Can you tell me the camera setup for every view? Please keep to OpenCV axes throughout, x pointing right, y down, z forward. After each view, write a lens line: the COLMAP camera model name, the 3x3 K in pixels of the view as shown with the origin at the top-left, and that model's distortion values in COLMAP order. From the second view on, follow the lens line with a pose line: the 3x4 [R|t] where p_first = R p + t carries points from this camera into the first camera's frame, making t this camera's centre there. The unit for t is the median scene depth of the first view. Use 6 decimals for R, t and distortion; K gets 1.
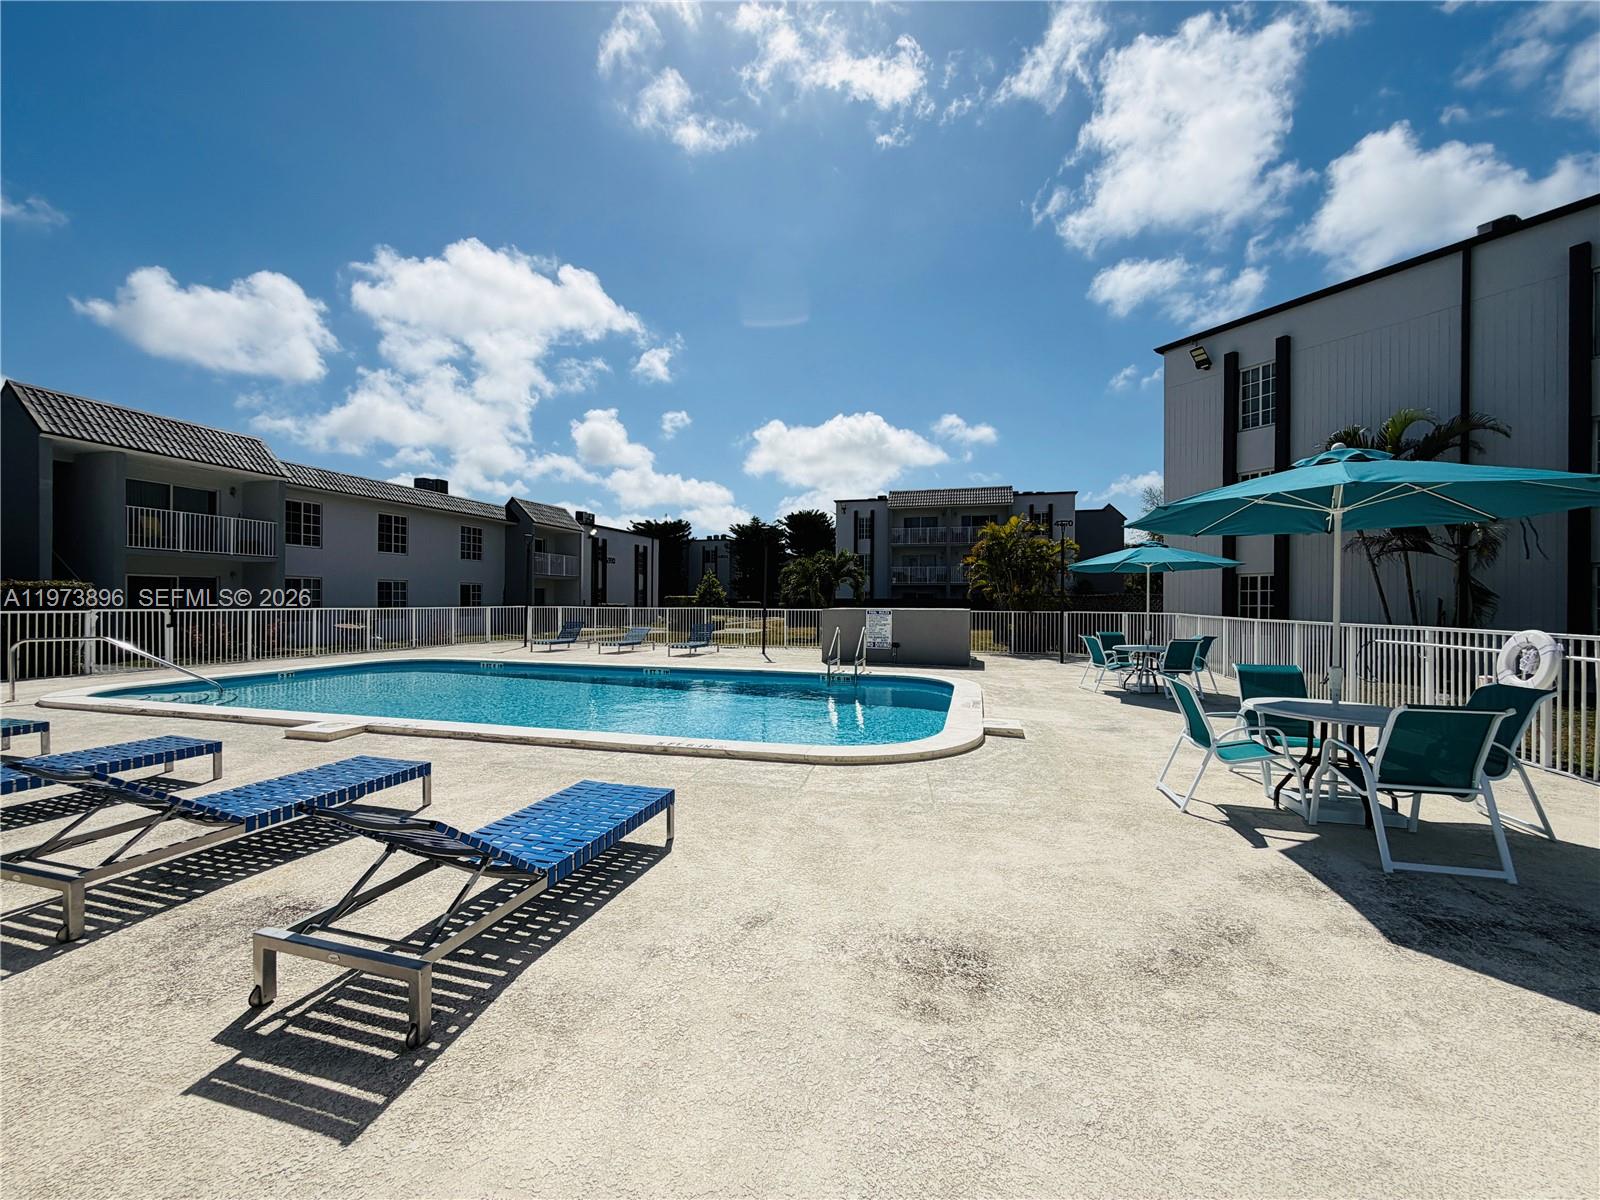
lens RADIAL K [[635.5, 0, 790.7], [0, 635.5, 629.8], [0, 0, 1]] dist [-0.001935, 0.001530]
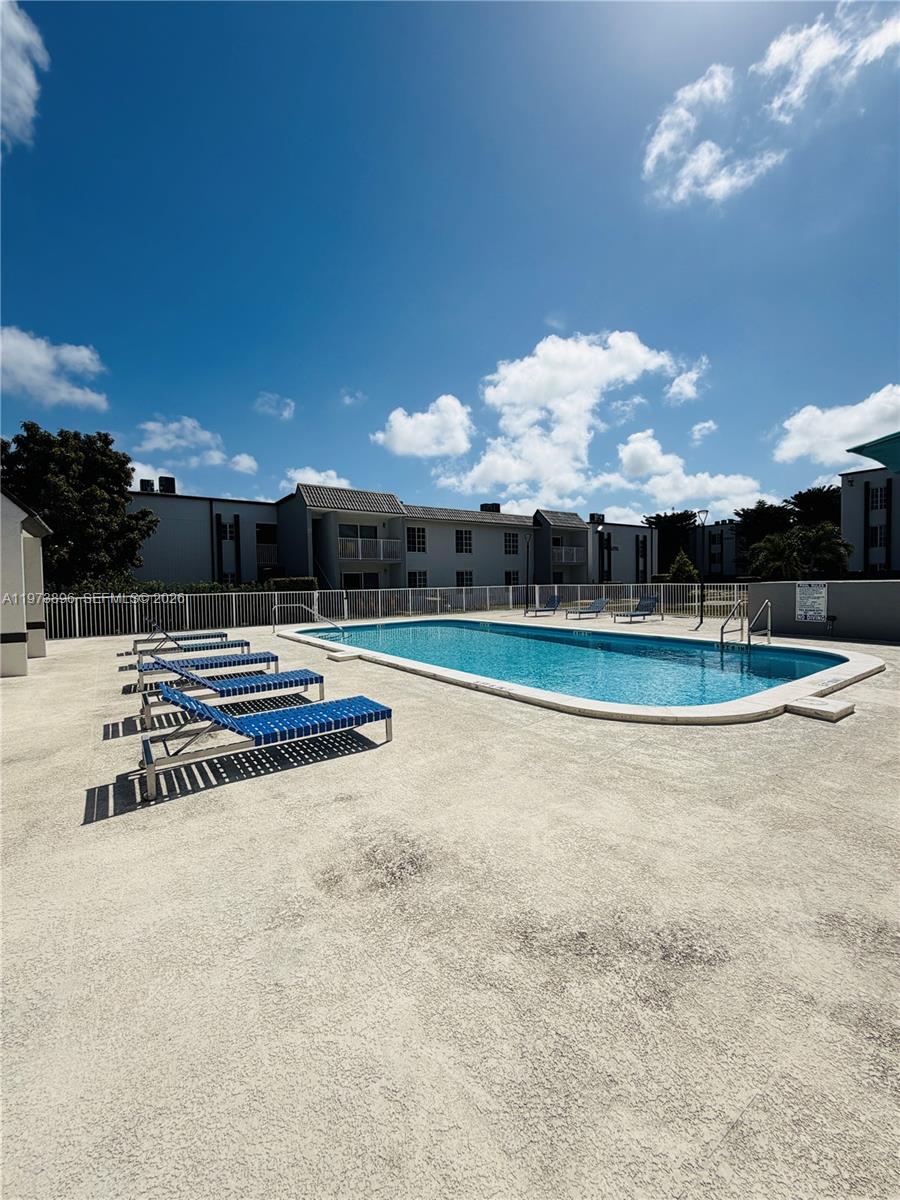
lens RADIAL K [[476.6, 0, 456.5], [0, 476.6, 595.0], [0, 0, 1]] dist [-0.001935, 0.001530]
pose [[0.783158, -0.004159, -0.621808, 0.018747], [-0.004399, 0.999916, -0.012229, -0.000005], [0.621807, 0.012312, 0.783074, 0.006603]]
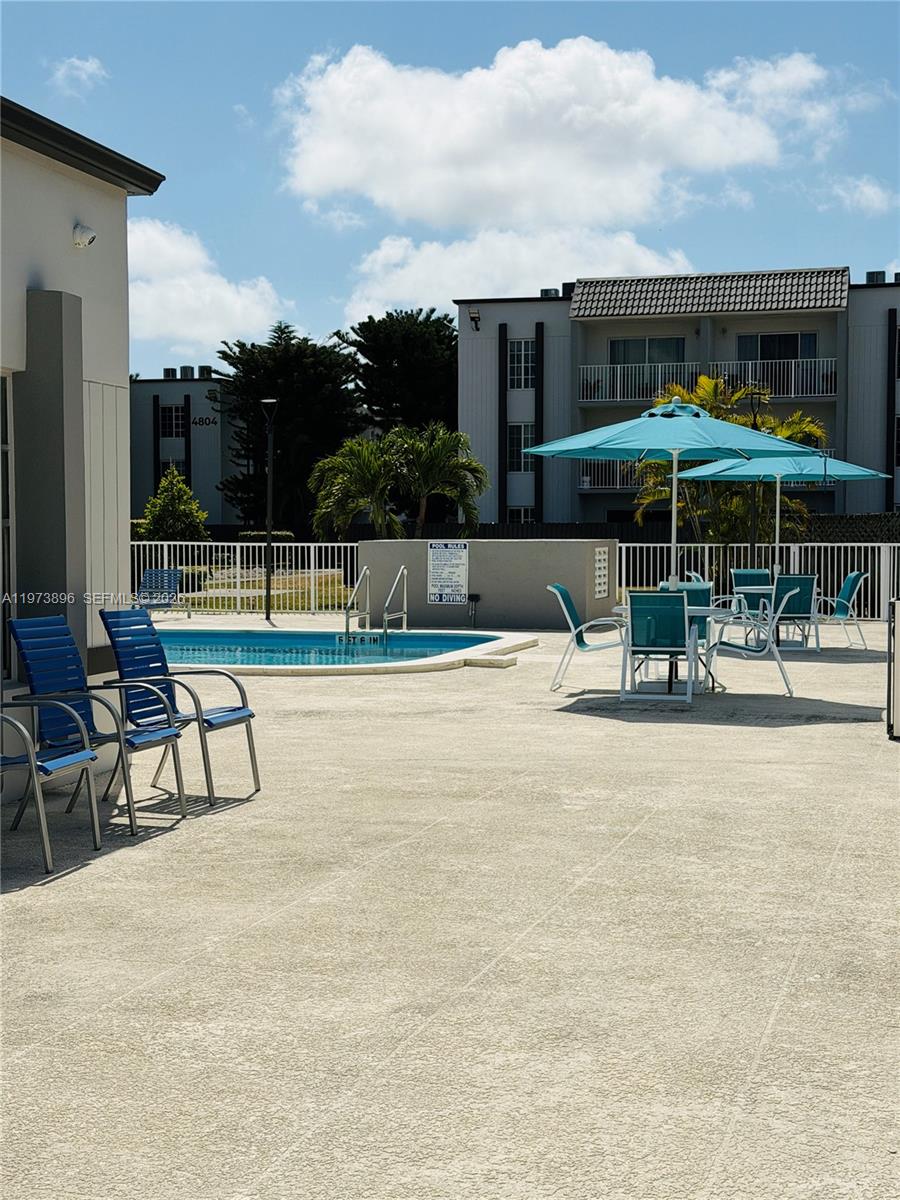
lens RADIAL K [[1893.2, 0, 451.2], [0, 1893.2, 599.3], [0, 0, 1]] dist [0.044536, 0.000000]
pose [[0.999769, -0.008100, 0.019899, 0.011748], [0.008267, 0.999931, -0.008349, 0.004539], [-0.019830, 0.008512, 0.999767, -0.095346]]
